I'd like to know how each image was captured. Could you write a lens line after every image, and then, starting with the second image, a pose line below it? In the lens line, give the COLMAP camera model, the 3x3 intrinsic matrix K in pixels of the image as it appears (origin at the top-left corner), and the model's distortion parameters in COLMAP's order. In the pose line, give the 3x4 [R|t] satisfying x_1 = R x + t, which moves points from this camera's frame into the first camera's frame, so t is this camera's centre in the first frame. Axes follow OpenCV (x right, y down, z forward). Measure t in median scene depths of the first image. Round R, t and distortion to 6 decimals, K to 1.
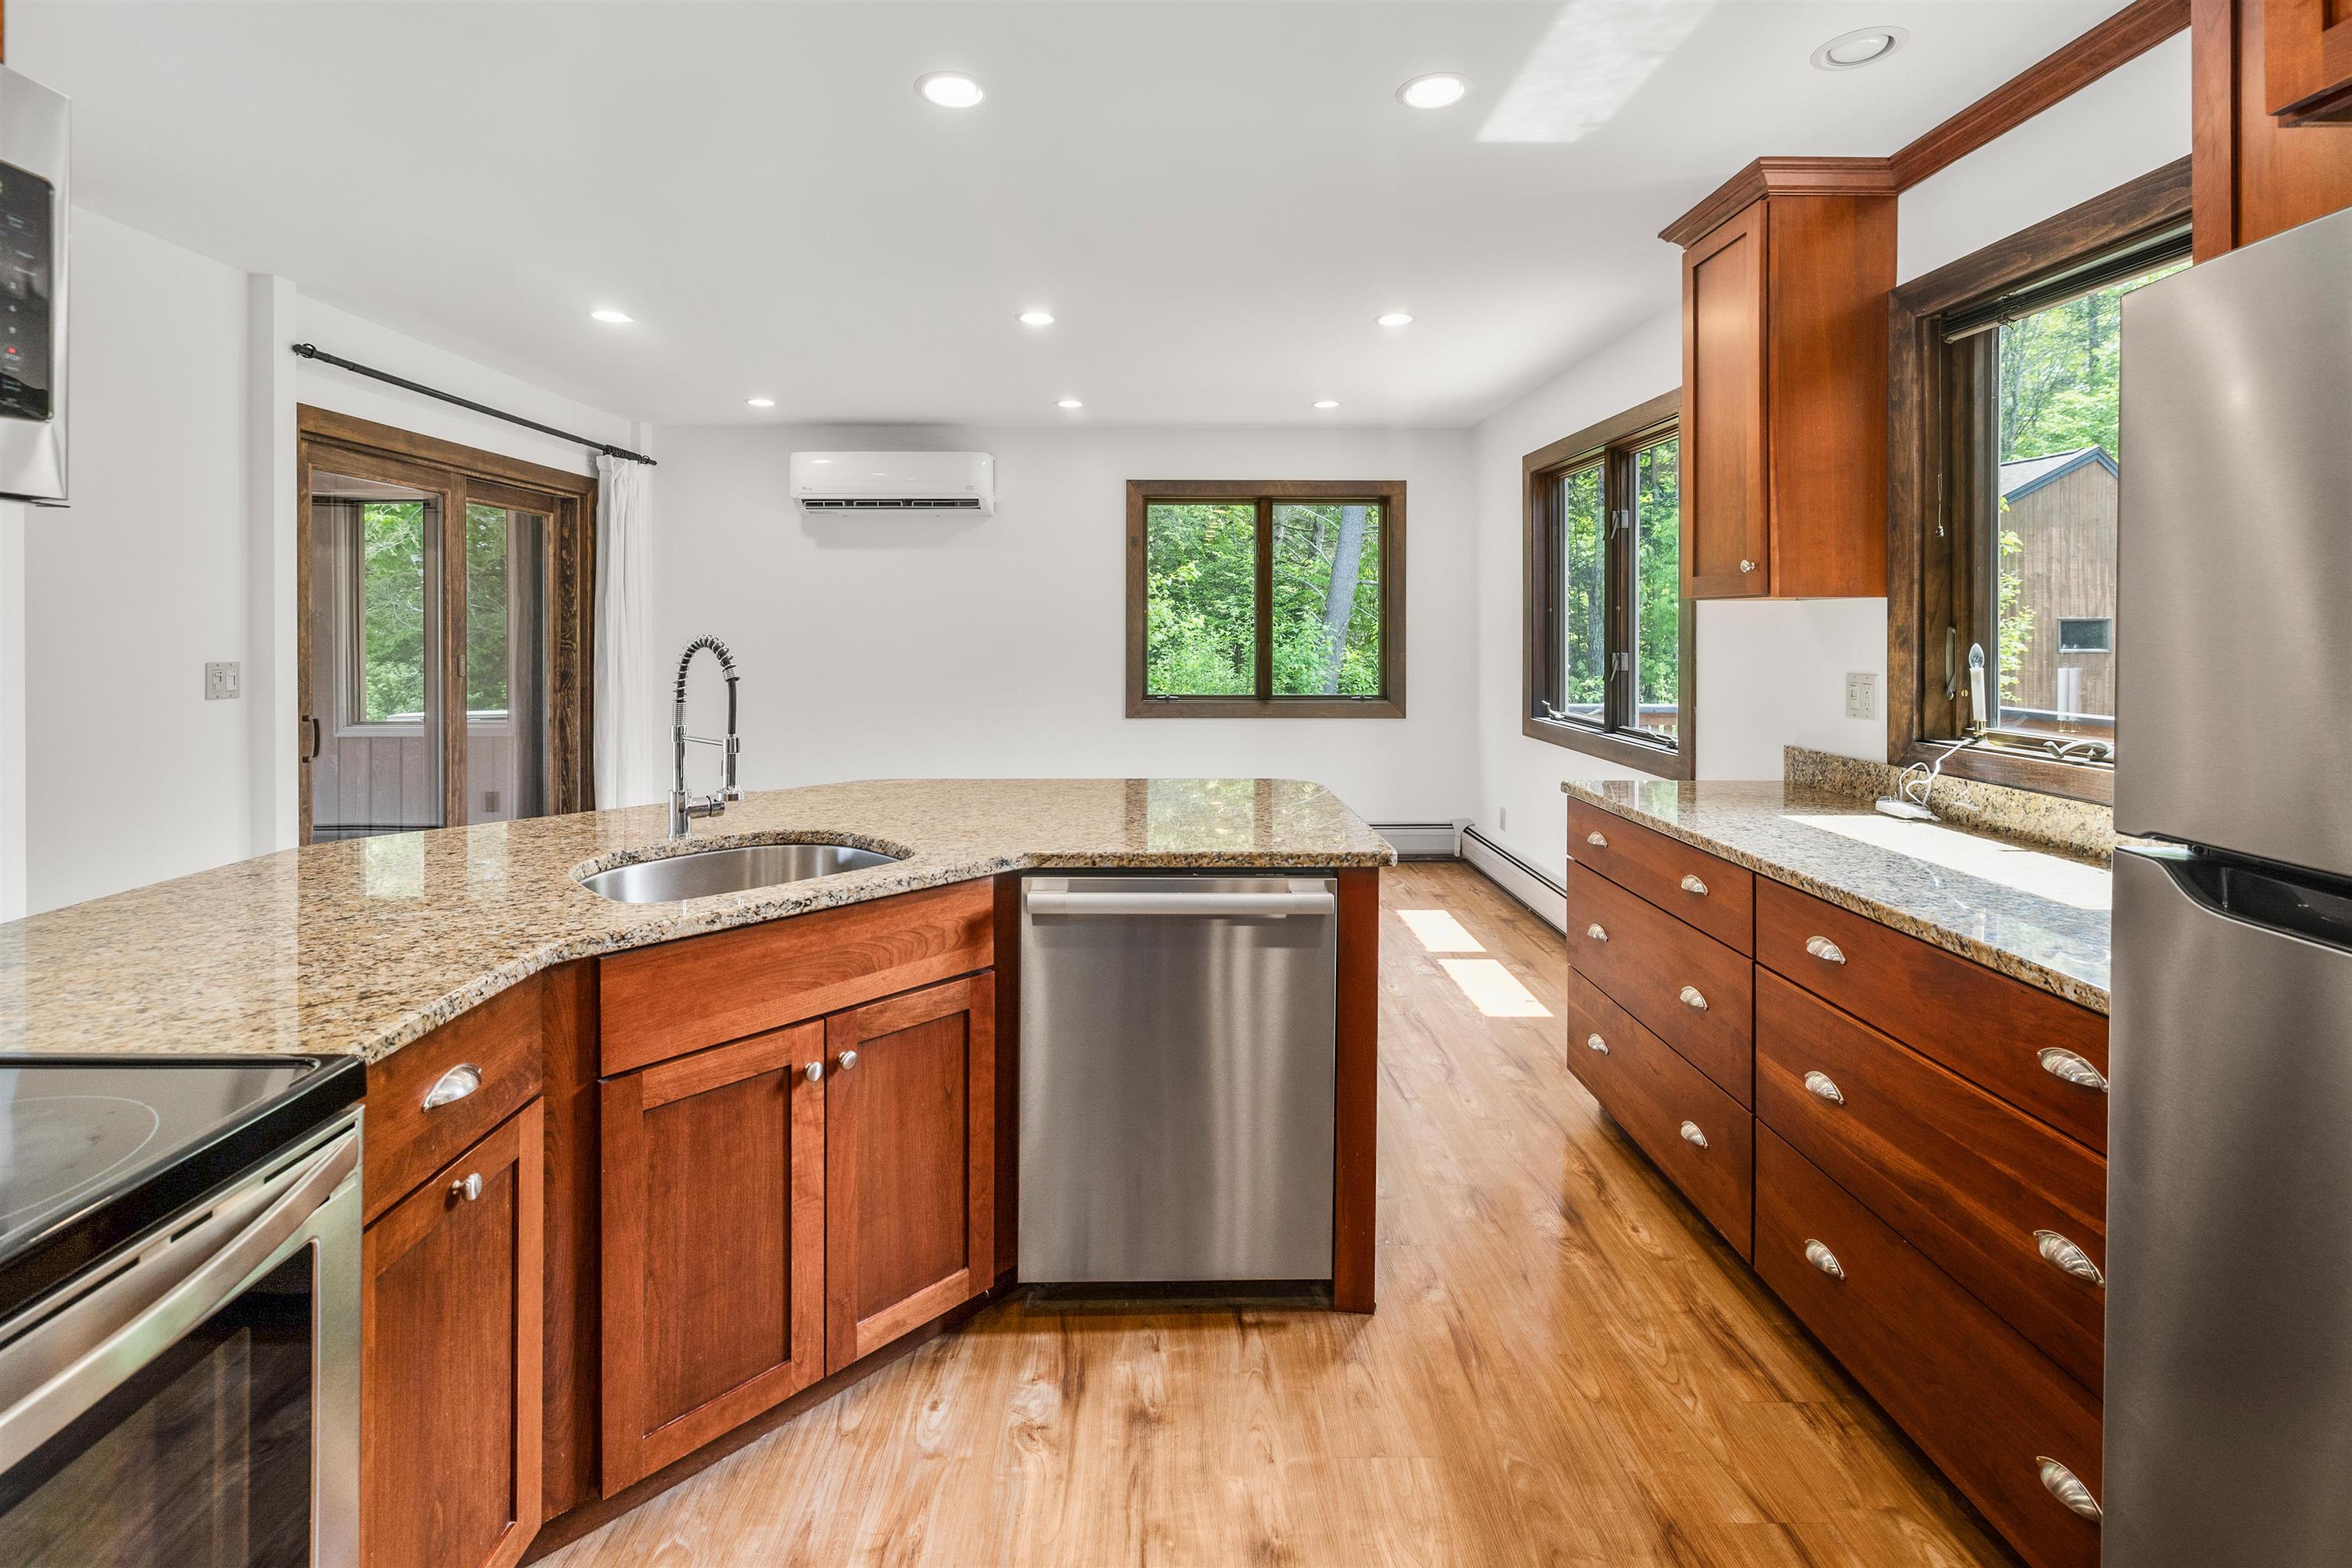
lens RADIAL K [[1045.1, 0, 1168.6], [0, 1045.1, 630.5], [0, 0, 1]] dist [-0.003622, 0.002643]
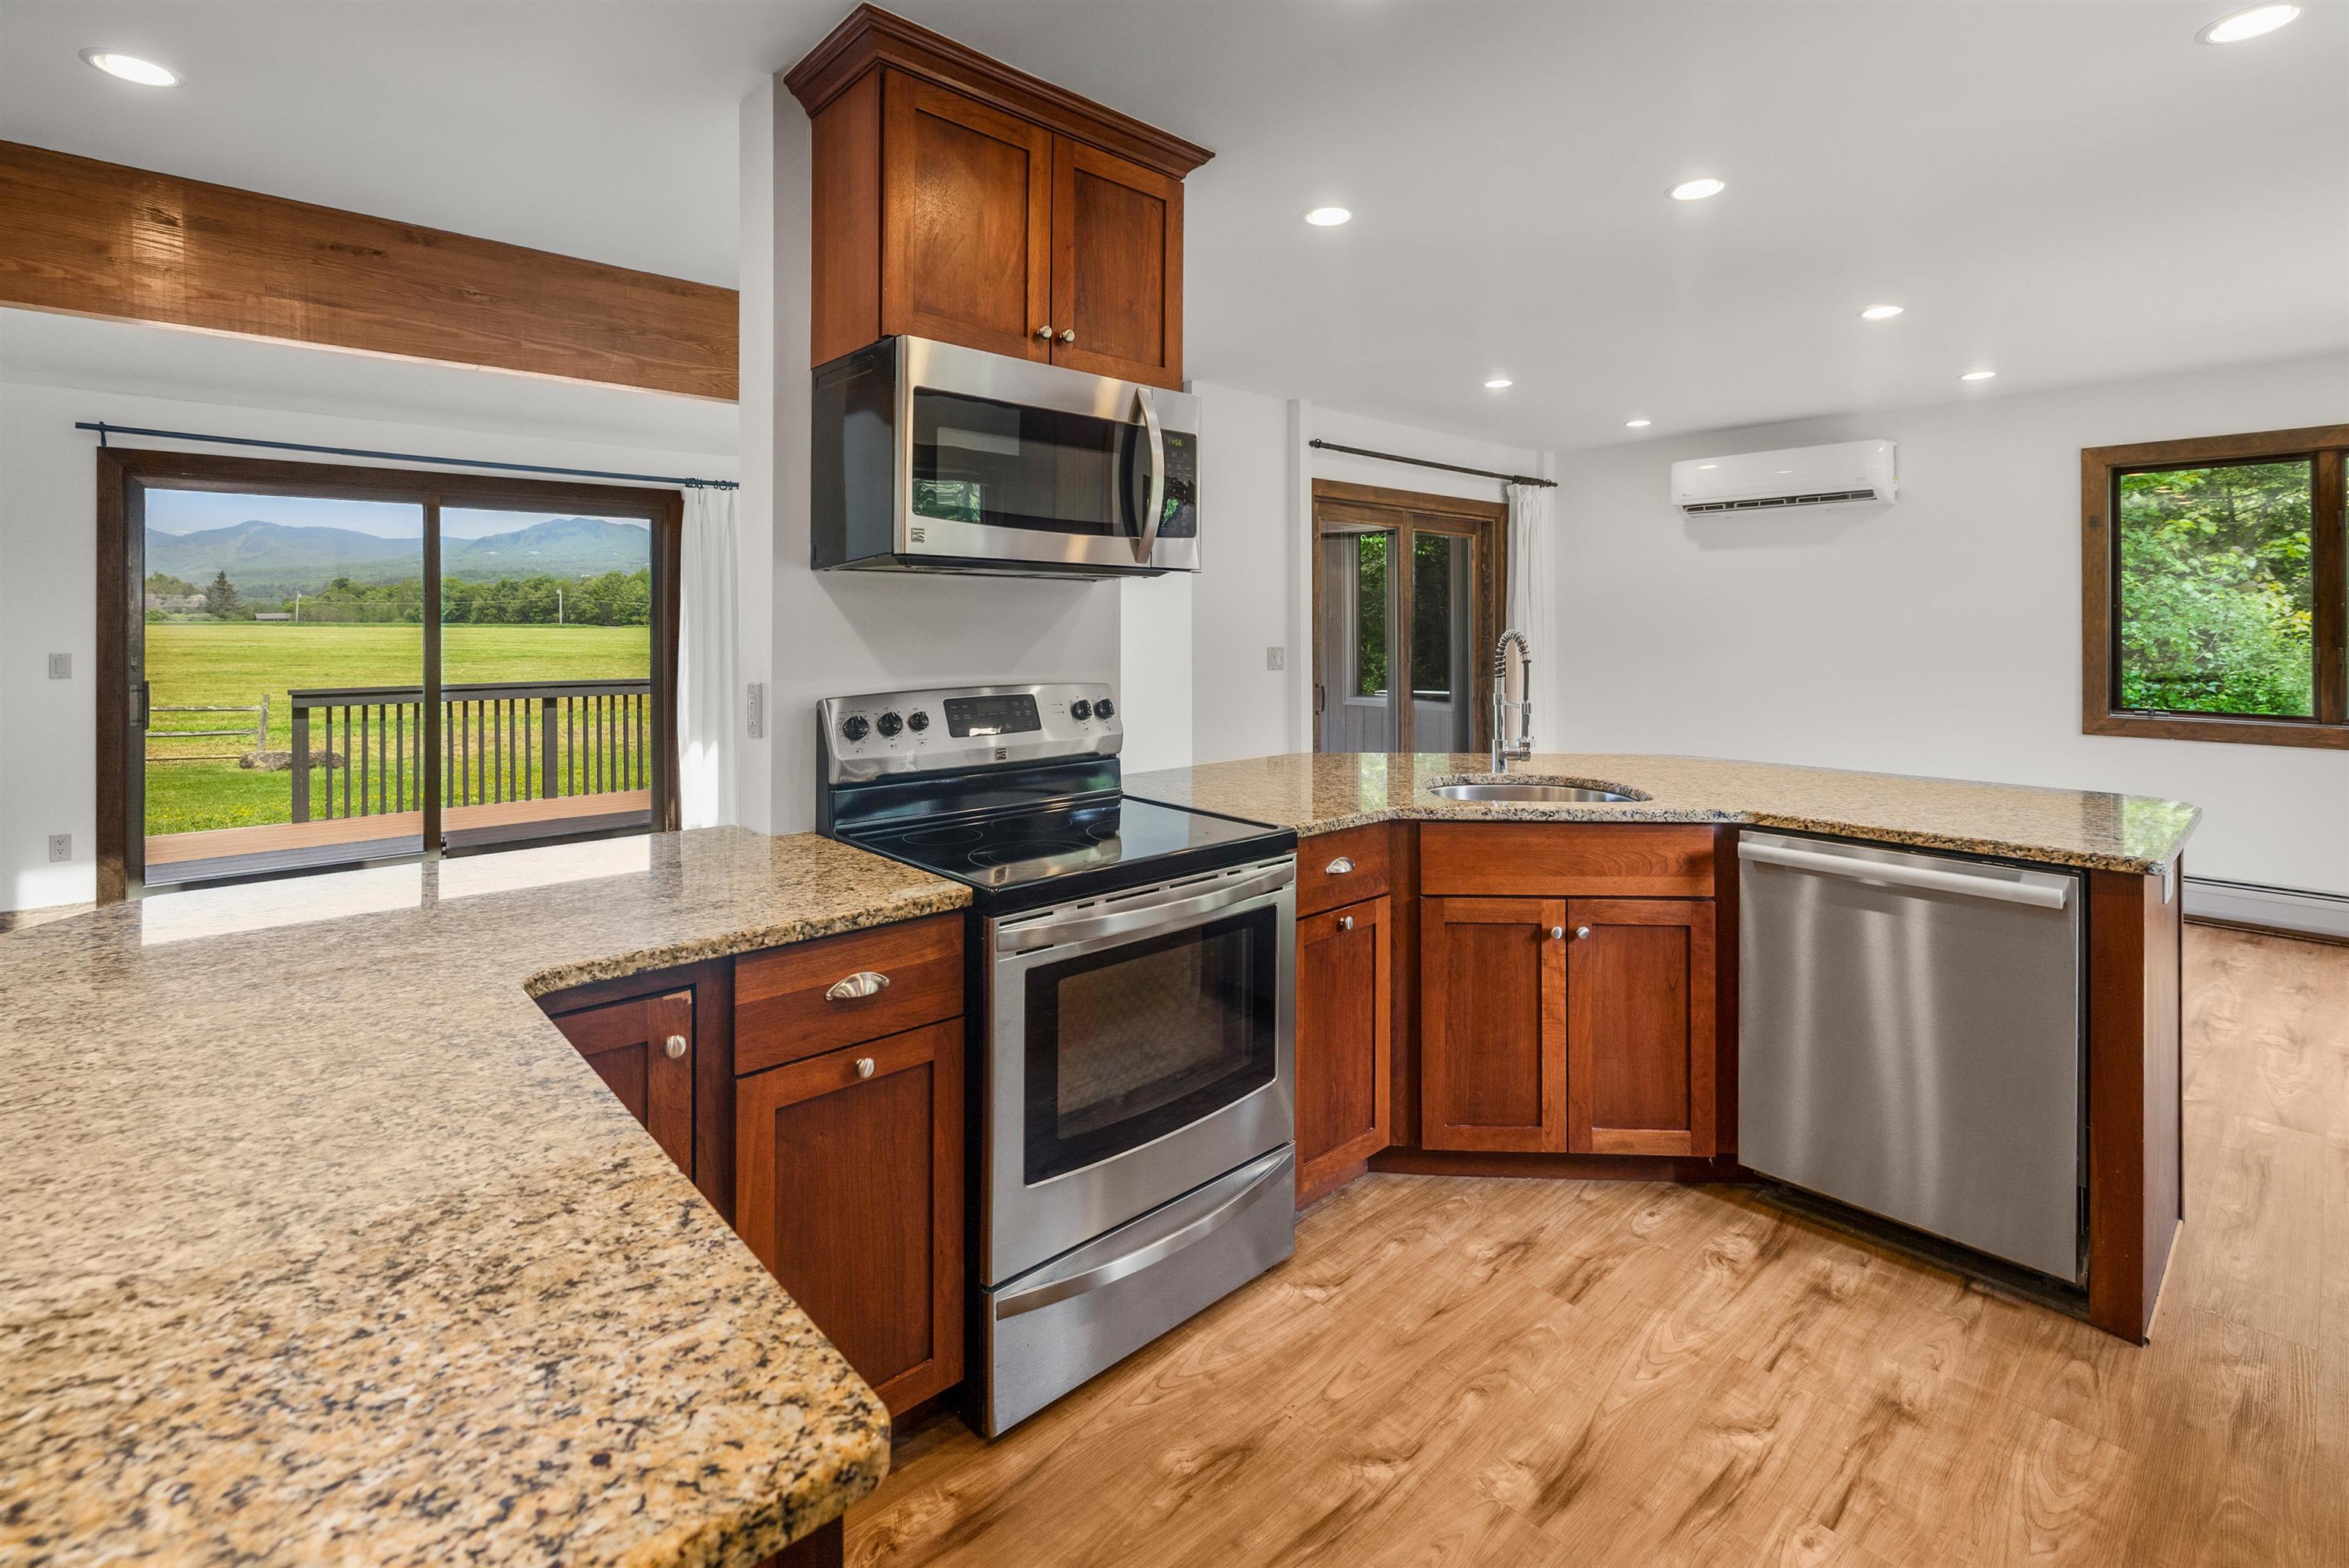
lens RADIAL K [[1043.6, 0, 1182.9], [0, 1043.6, 603.7], [0, 0, 1]] dist [-0.003622, 0.002643]
pose [[0.666786, -0.015231, -0.745094, 0.346729], [-0.002830, 0.999732, -0.022969, 0.002031], [0.745244, 0.017423, 0.666564, -0.309428]]
